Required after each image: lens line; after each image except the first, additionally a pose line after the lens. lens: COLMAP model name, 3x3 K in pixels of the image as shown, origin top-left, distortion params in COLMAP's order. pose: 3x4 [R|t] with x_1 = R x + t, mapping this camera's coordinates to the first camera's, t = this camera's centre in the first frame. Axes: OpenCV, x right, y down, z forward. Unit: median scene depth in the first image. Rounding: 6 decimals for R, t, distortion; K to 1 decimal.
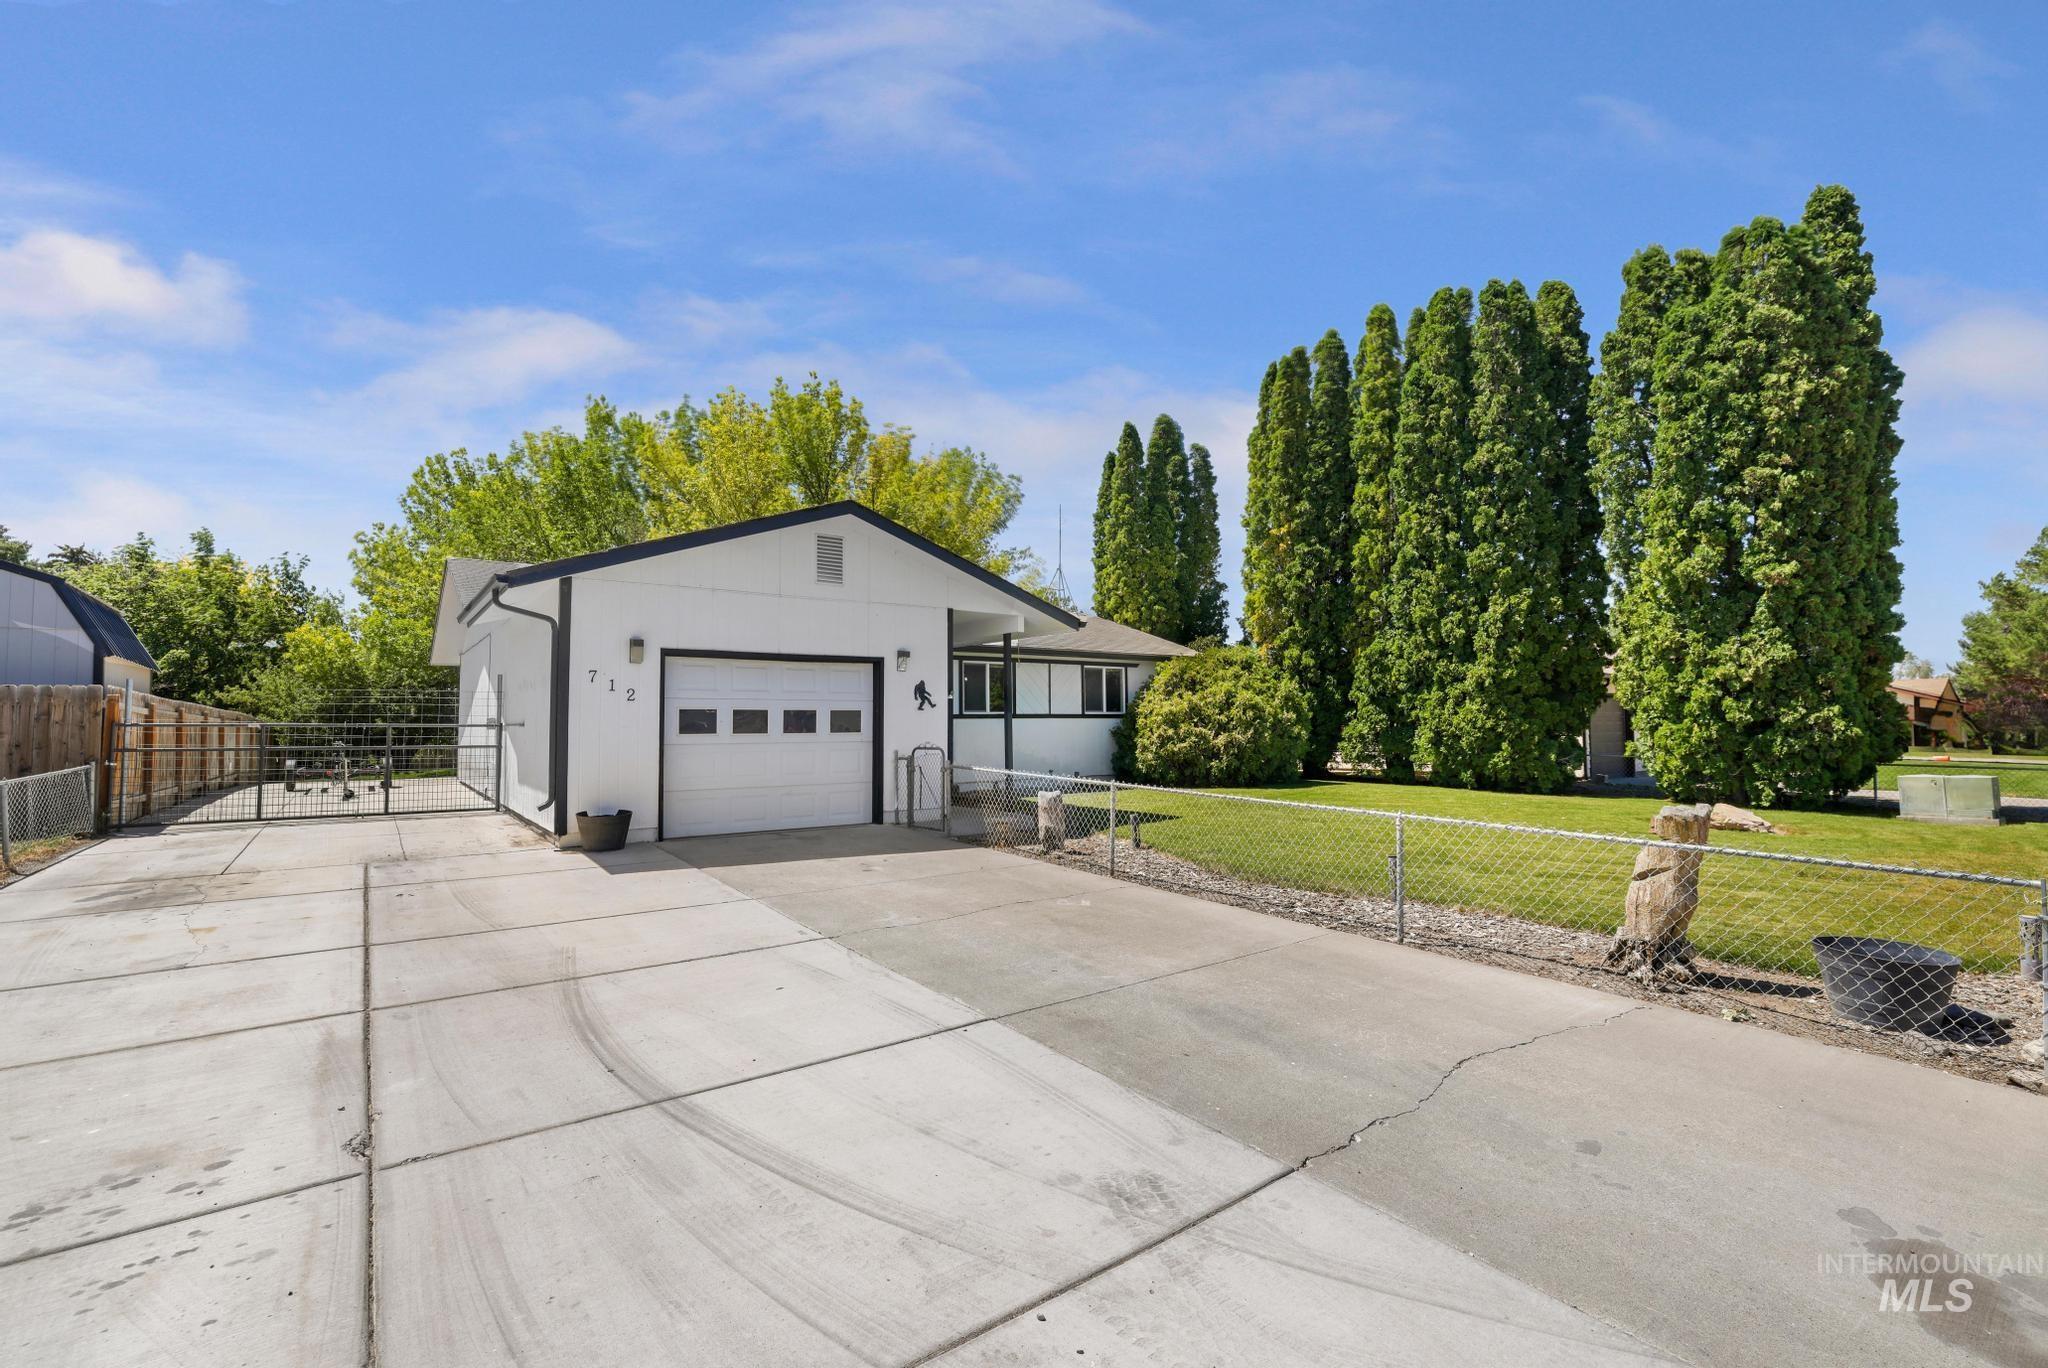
lens RADIAL K [[880.6, 0, 1024.0], [0, 880.6, 684.0], [0, 0, 1]] dist [-0.001997, -0.000025]
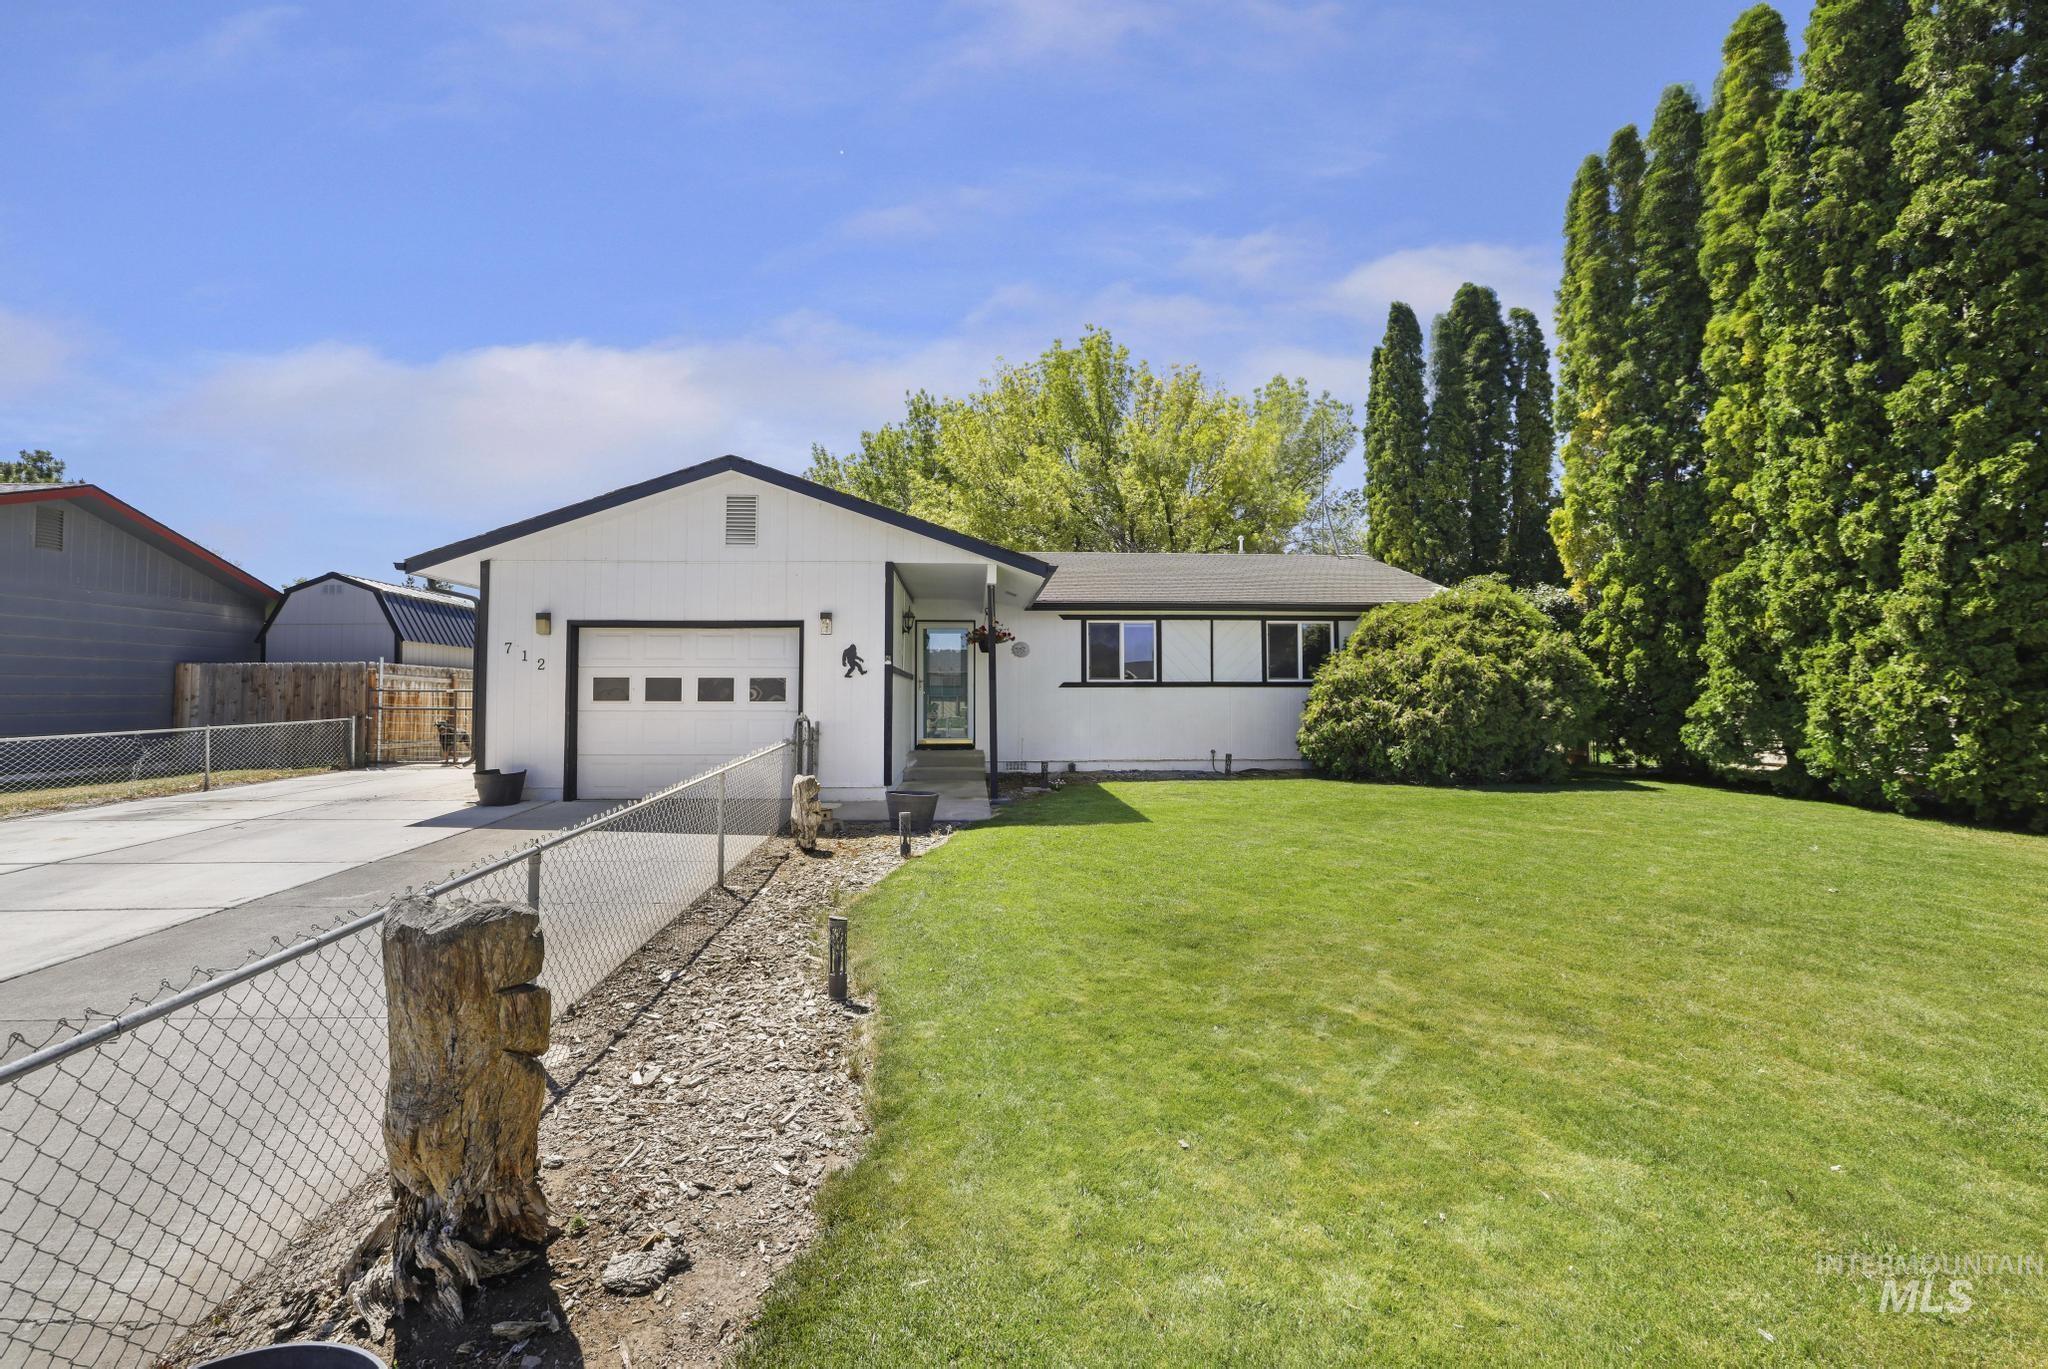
lens RADIAL K [[890.5, 0, 1030.6], [0, 890.5, 660.3], [0, 0, 1]] dist [-0.000337, 0.006627]
pose [[0.839605, -0.014265, -0.543010, 0.344036], [0.019163, 0.999811, 0.003365, 0.007967], [0.542860, -0.013231, 0.839719, 0.213905]]
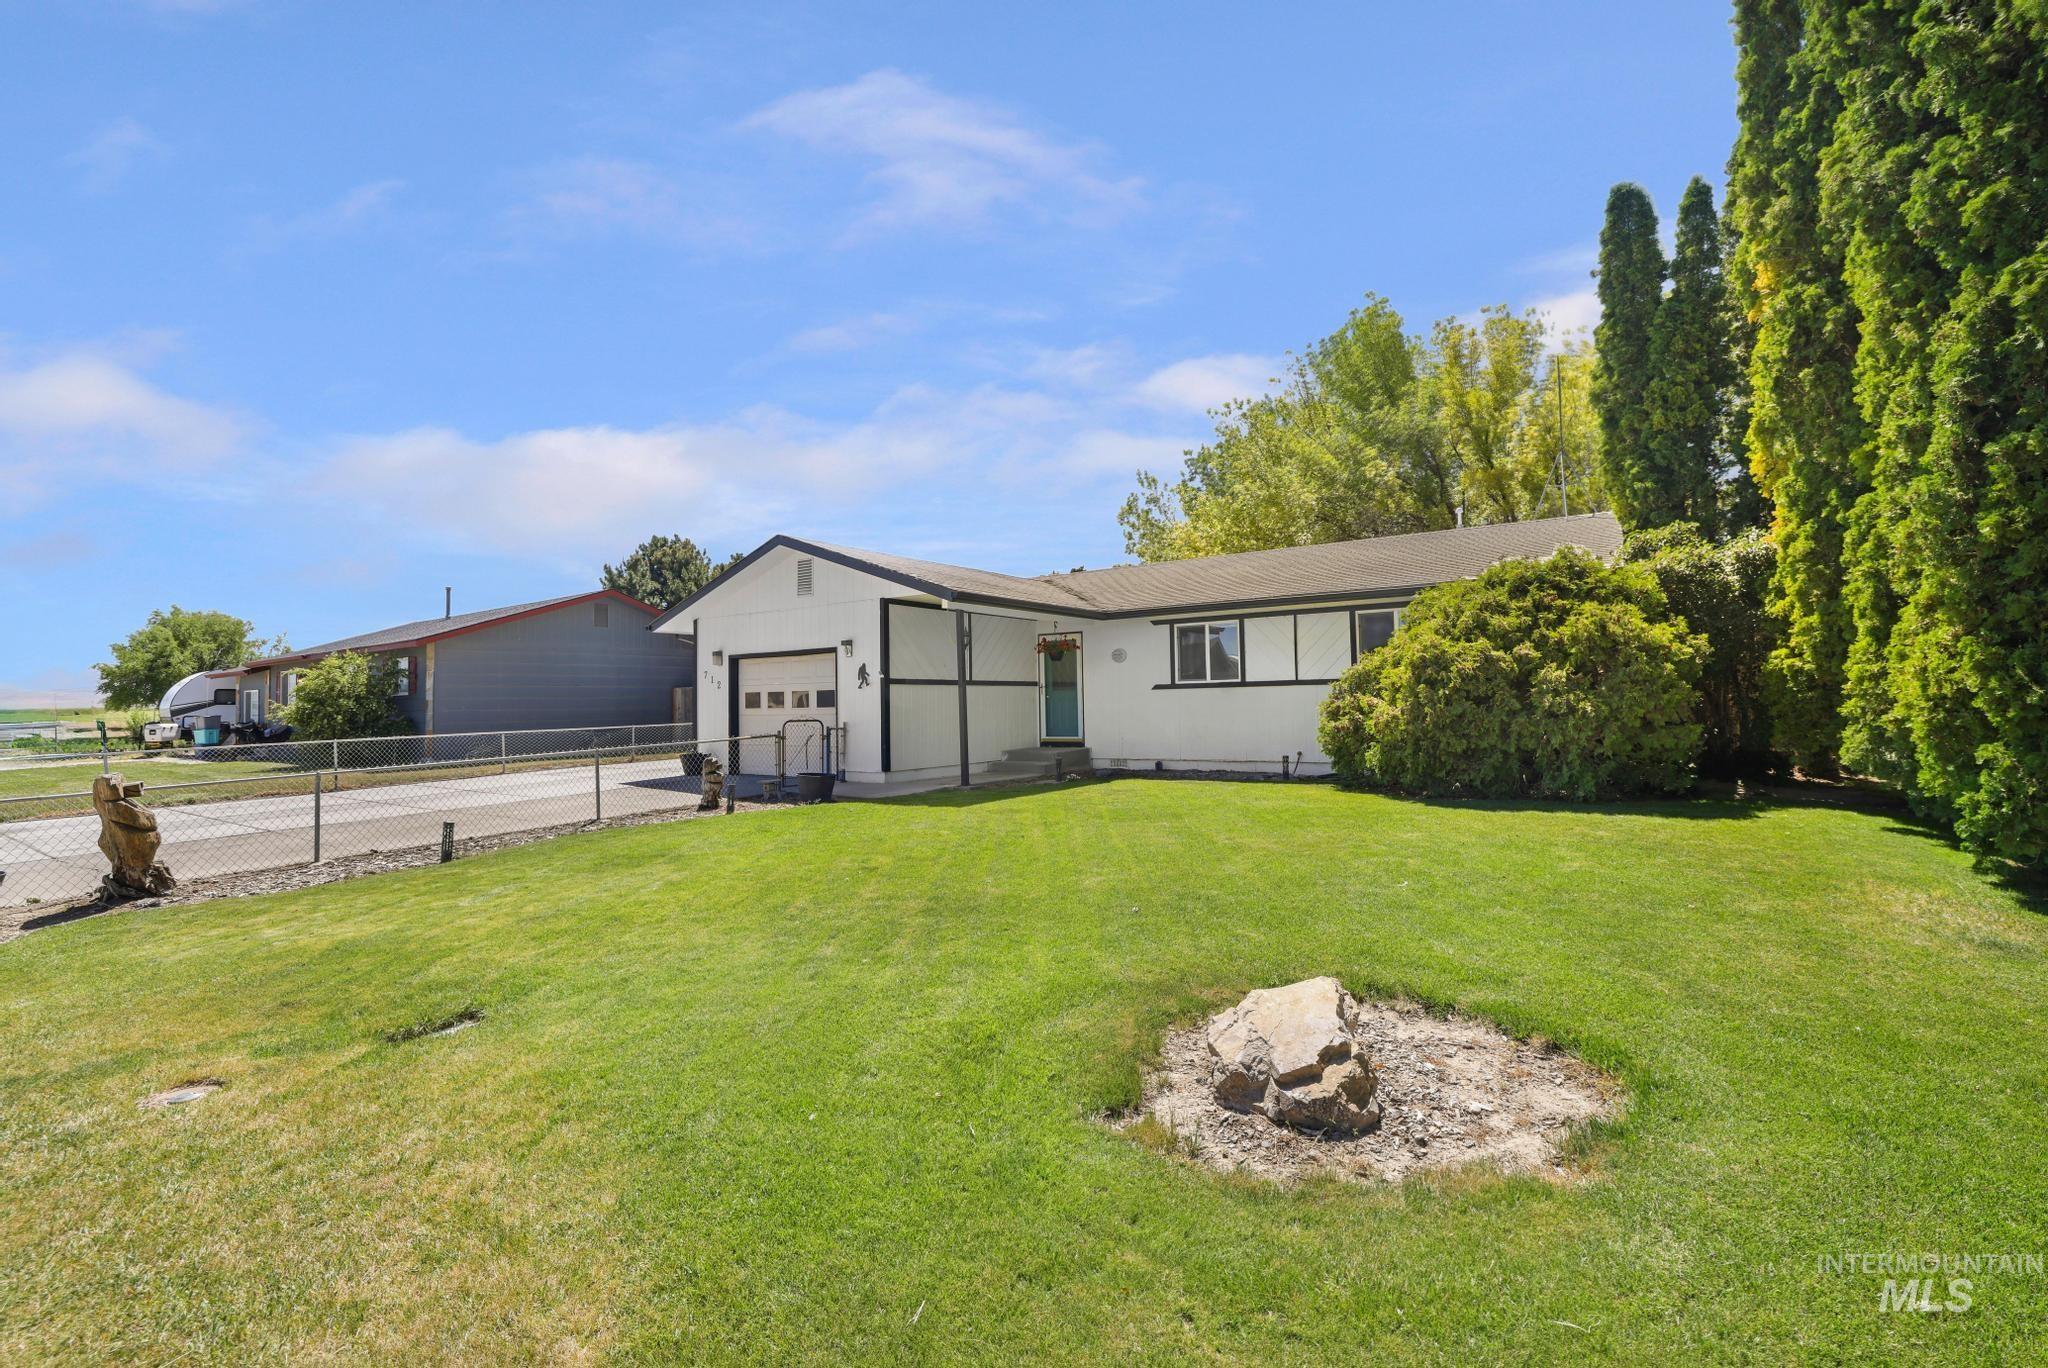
lens RADIAL K [[876.1, 0, 1024.0], [0, 876.1, 684.0], [0, 0, 1]] dist [-0.018556, -0.000237]
pose [[0.328603, -0.016997, -0.944315, 0.690811], [0.059074, 0.998250, 0.002589, 0.021488], [0.942619, -0.056635, 0.329032, 0.524535]]
